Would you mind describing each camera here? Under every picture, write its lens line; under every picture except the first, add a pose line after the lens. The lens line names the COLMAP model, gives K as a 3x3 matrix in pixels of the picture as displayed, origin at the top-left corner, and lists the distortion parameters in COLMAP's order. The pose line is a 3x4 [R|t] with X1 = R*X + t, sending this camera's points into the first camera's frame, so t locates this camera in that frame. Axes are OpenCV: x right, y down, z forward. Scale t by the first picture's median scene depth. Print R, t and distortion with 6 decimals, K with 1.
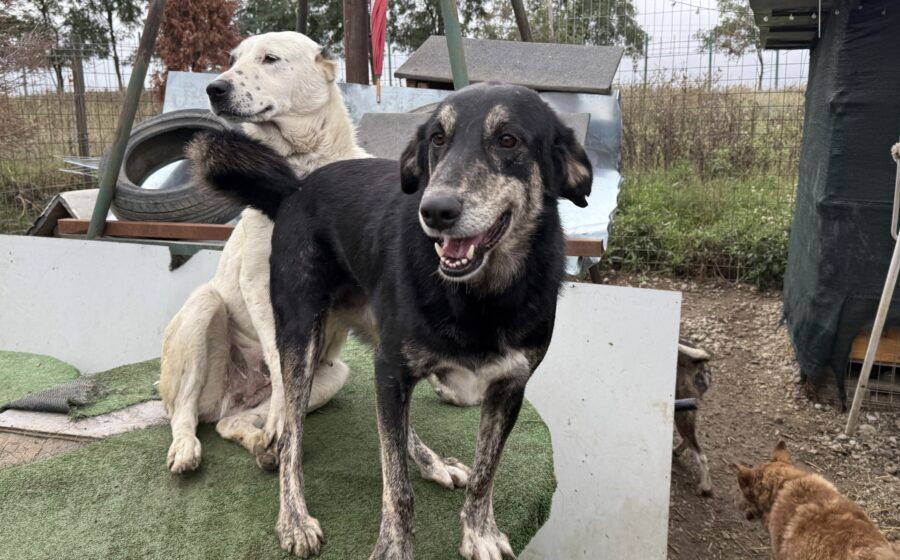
lens RADIAL K [[787.9, 0, 463.4], [0, 787.9, 270.0], [0, 0, 1]] dist [0.101589, -0.203416]
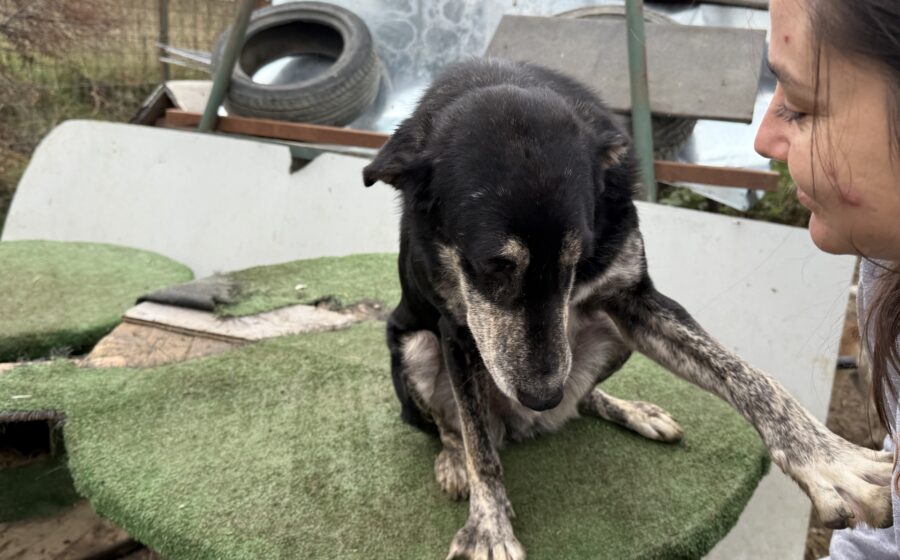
lens RADIAL K [[787.9, 0, 458.3], [0, 787.9, 290.6], [0, 0, 1]] dist [0.101589, -0.203416]
pose [[0.995613, 0.083565, -0.042090, -0.113267], [-0.078863, 0.991537, 0.103128, 0.024833], [0.050351, -0.099356, 0.993777, 0.066155]]
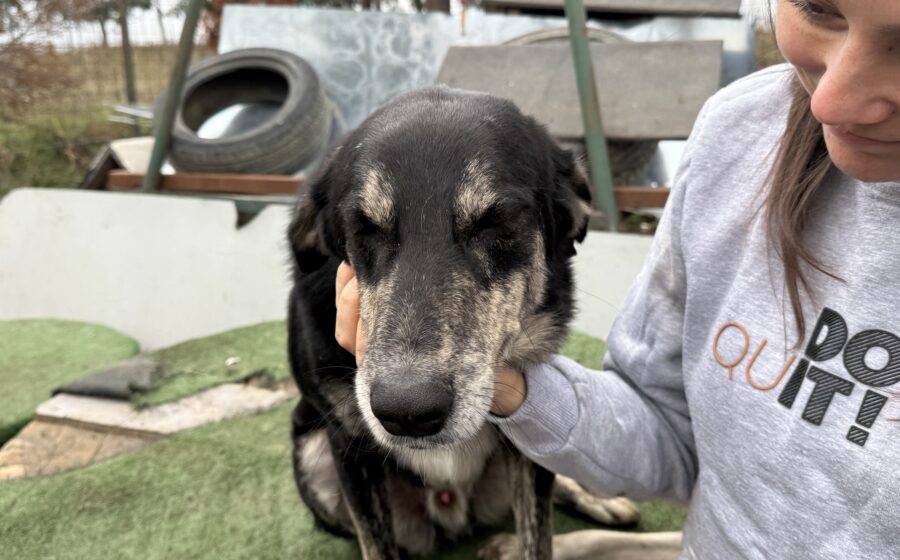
lens RADIAL K [[787.9, 0, 462.6], [0, 787.9, 277.7], [0, 0, 1]] dist [0.101589, -0.203416]
pose [[0.998535, 0.000648, -0.054109, -0.064540], [0.002884, 0.997870, 0.065175, -0.002307], [0.054036, -0.065235, 0.996406, 0.123035]]
